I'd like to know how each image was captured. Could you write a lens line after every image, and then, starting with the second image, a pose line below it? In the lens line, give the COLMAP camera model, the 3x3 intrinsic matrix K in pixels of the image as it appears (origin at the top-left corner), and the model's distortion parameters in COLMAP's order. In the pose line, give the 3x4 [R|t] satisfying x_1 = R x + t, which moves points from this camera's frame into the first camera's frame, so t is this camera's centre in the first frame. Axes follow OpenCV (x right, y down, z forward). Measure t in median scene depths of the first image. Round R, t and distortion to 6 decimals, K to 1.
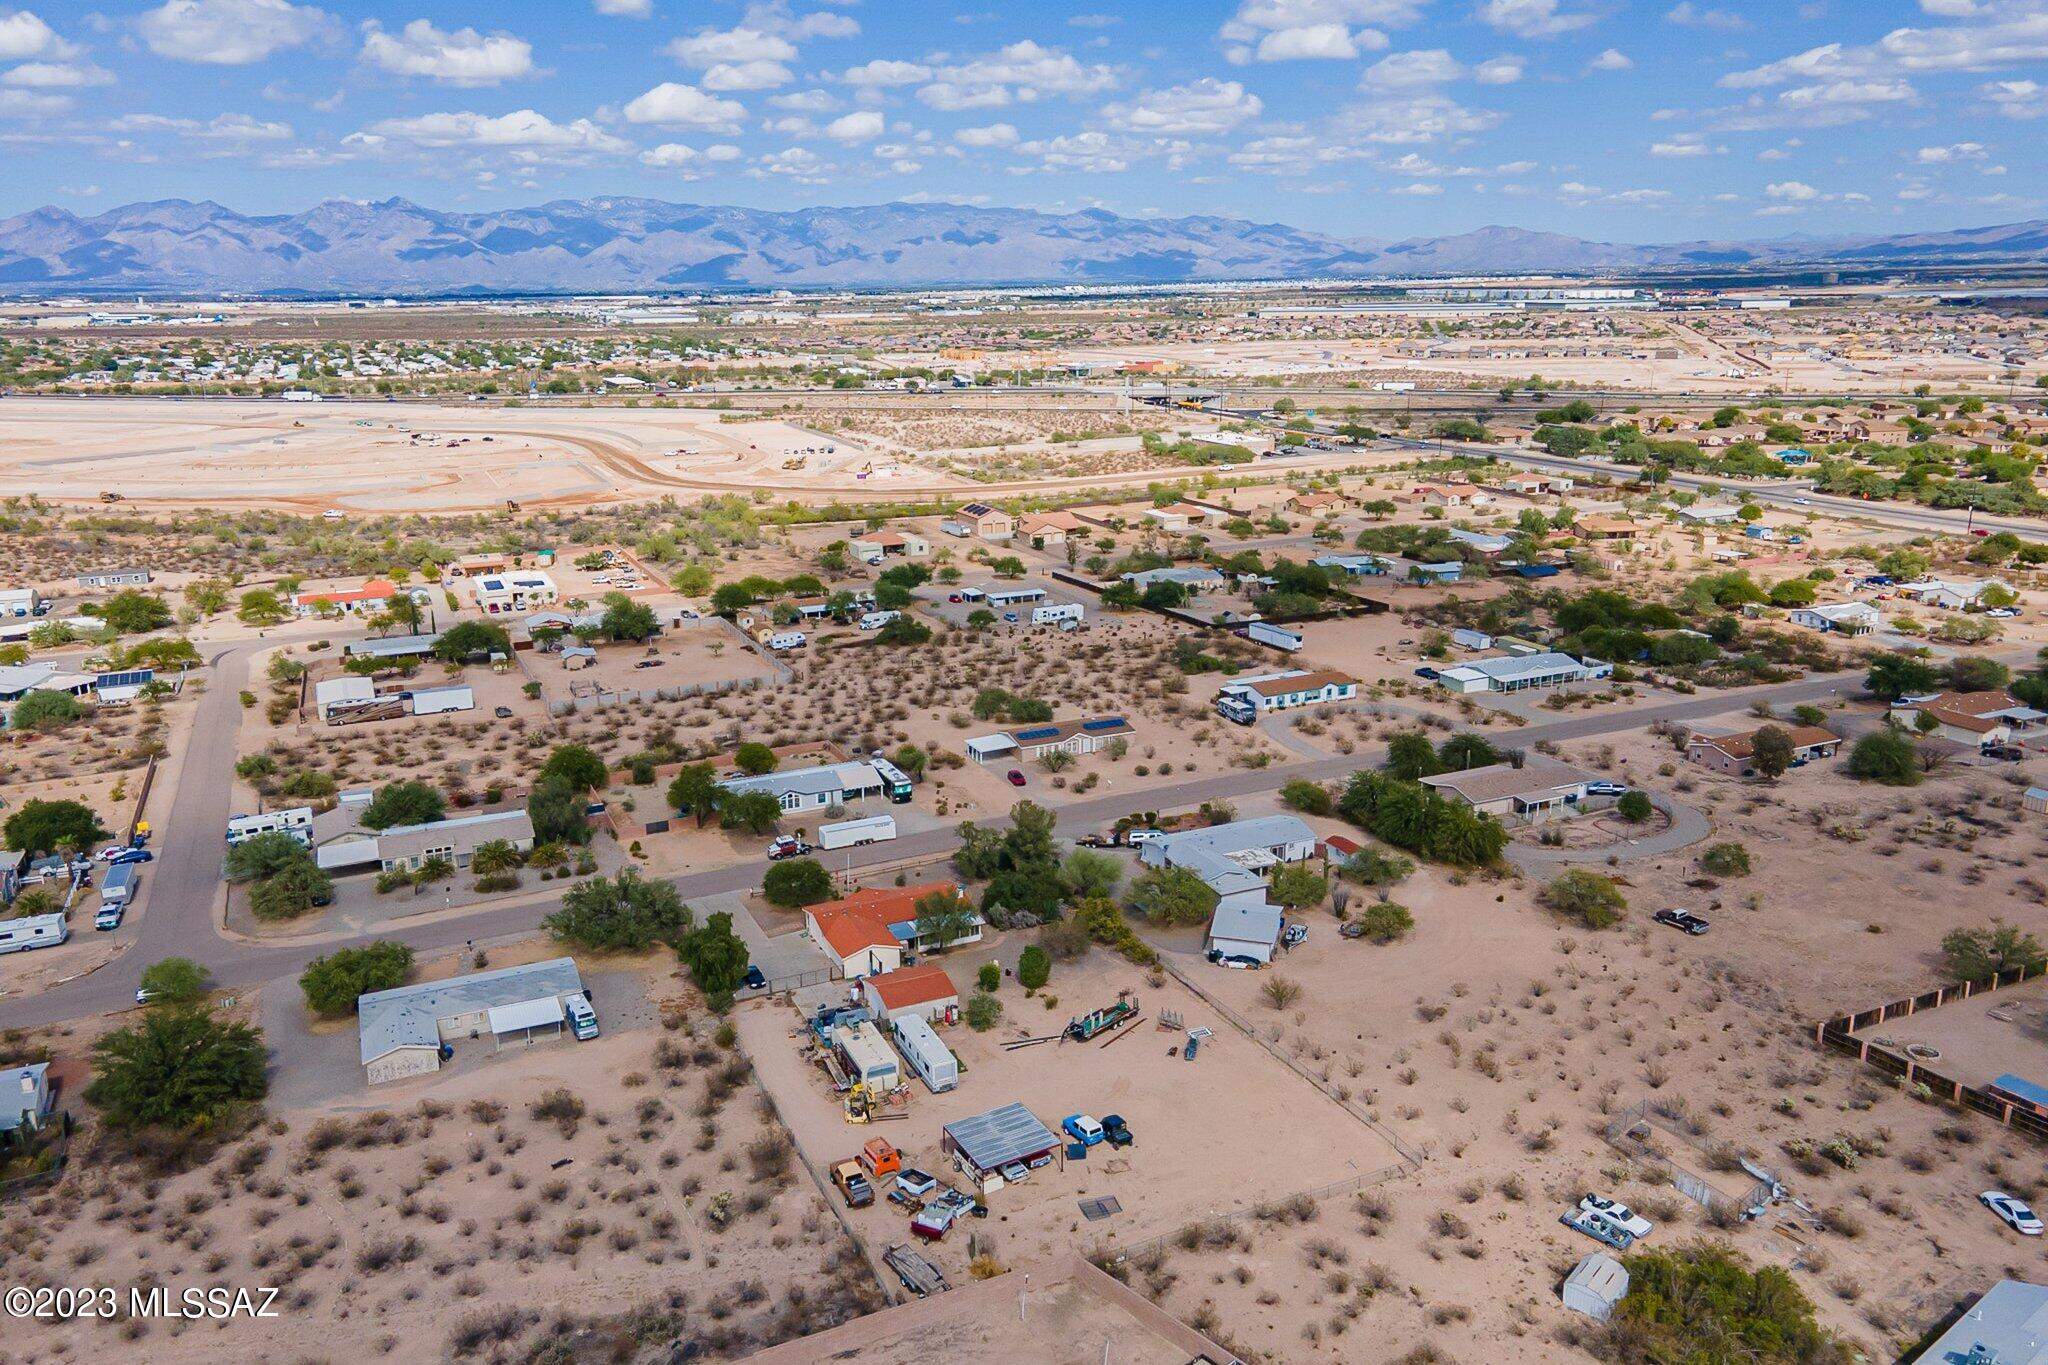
lens RADIAL K [[1533.2, 0, 1024.0], [0, 1533.2, 682.5], [0, 0, 1]] dist [0.048290, 0.010184]
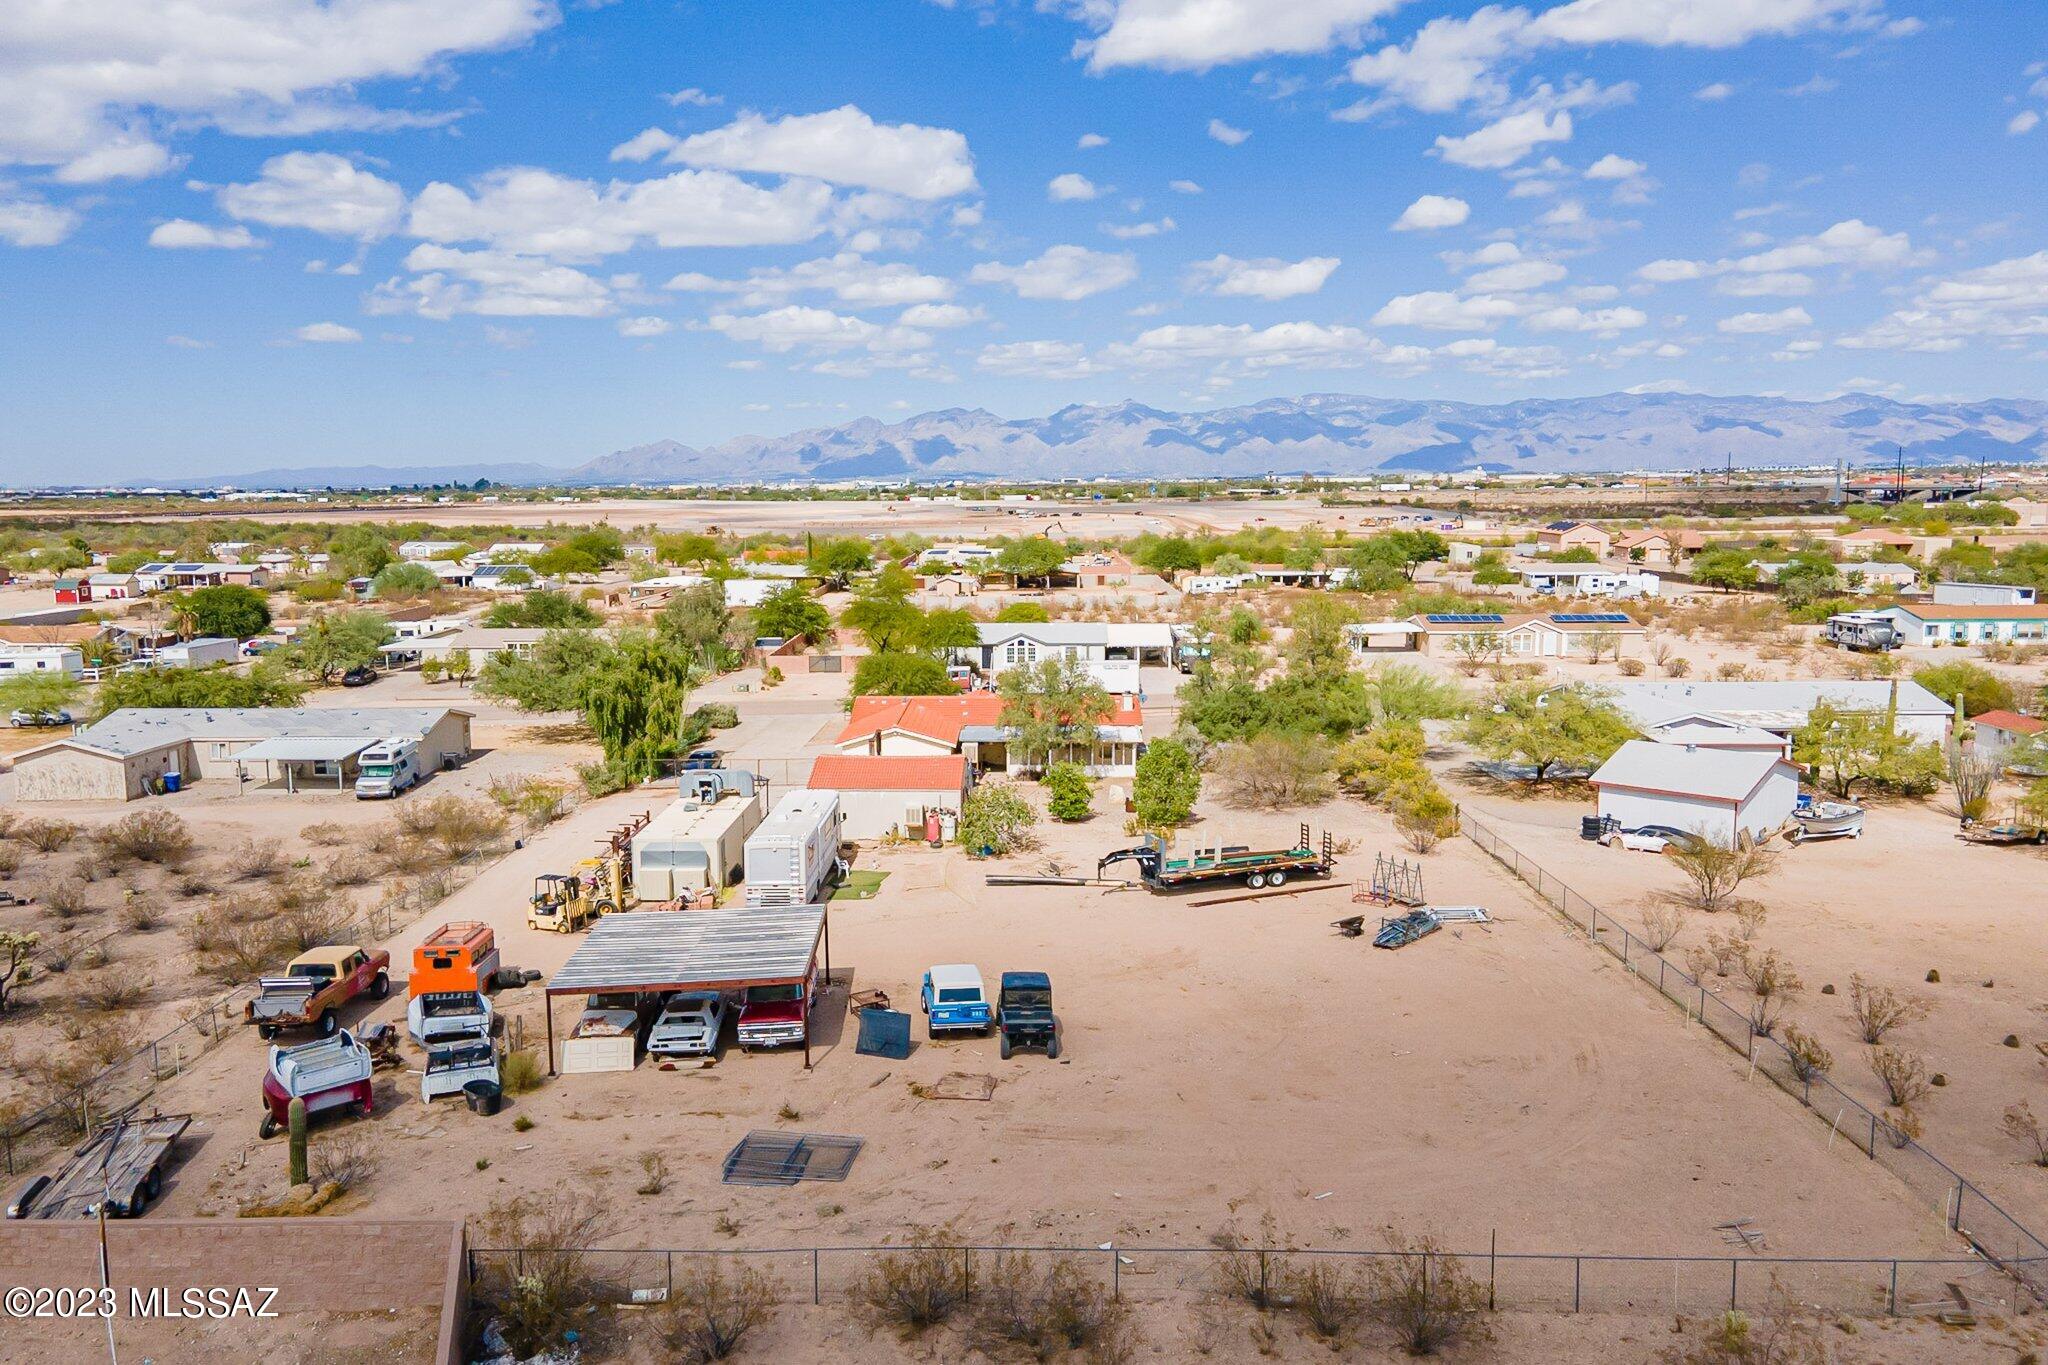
lens RADIAL K [[1529.0, 0, 961.8], [0, 1529.0, 733.7], [0, 0, 1]] dist [0.002192, 0.050375]
pose [[0.890936, 0.080633, -0.446913, 0.190043], [-0.116777, 0.991696, -0.053875, 0.239756], [0.438857, 0.100188, 0.892954, 0.653711]]
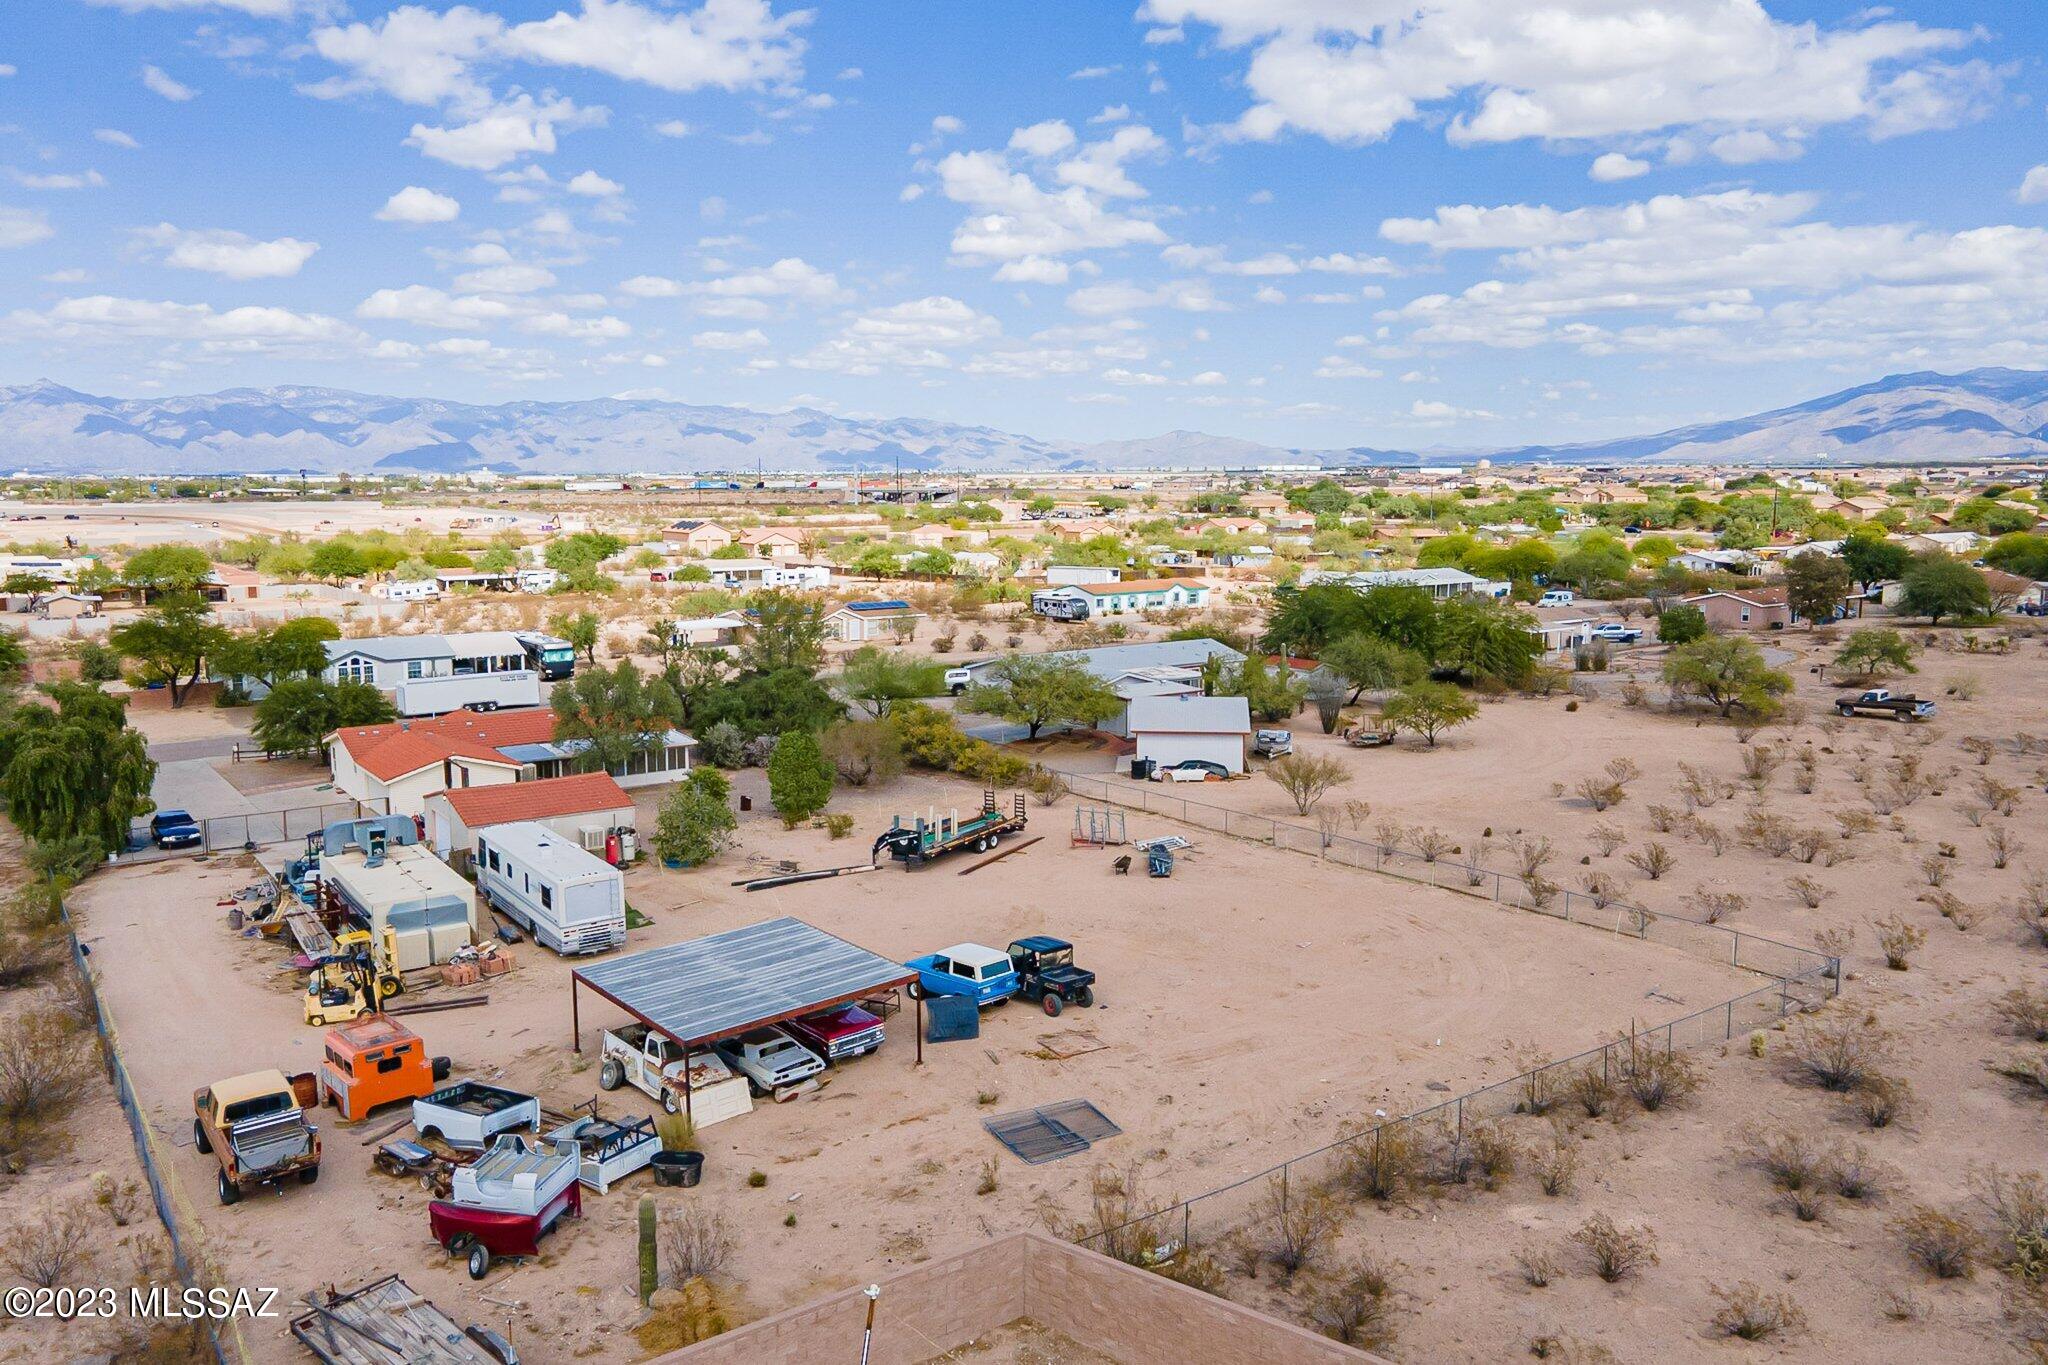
lens RADIAL K [[1533.2, 0, 1024.0], [0, 1533.2, 682.5], [0, 0, 1]] dist [0.048290, 0.010184]
pose [[0.983290, -0.016072, 0.181338, -0.013185], [0.037254, 0.992780, -0.114016, 0.253457], [-0.178196, 0.118866, 0.976789, 0.599170]]
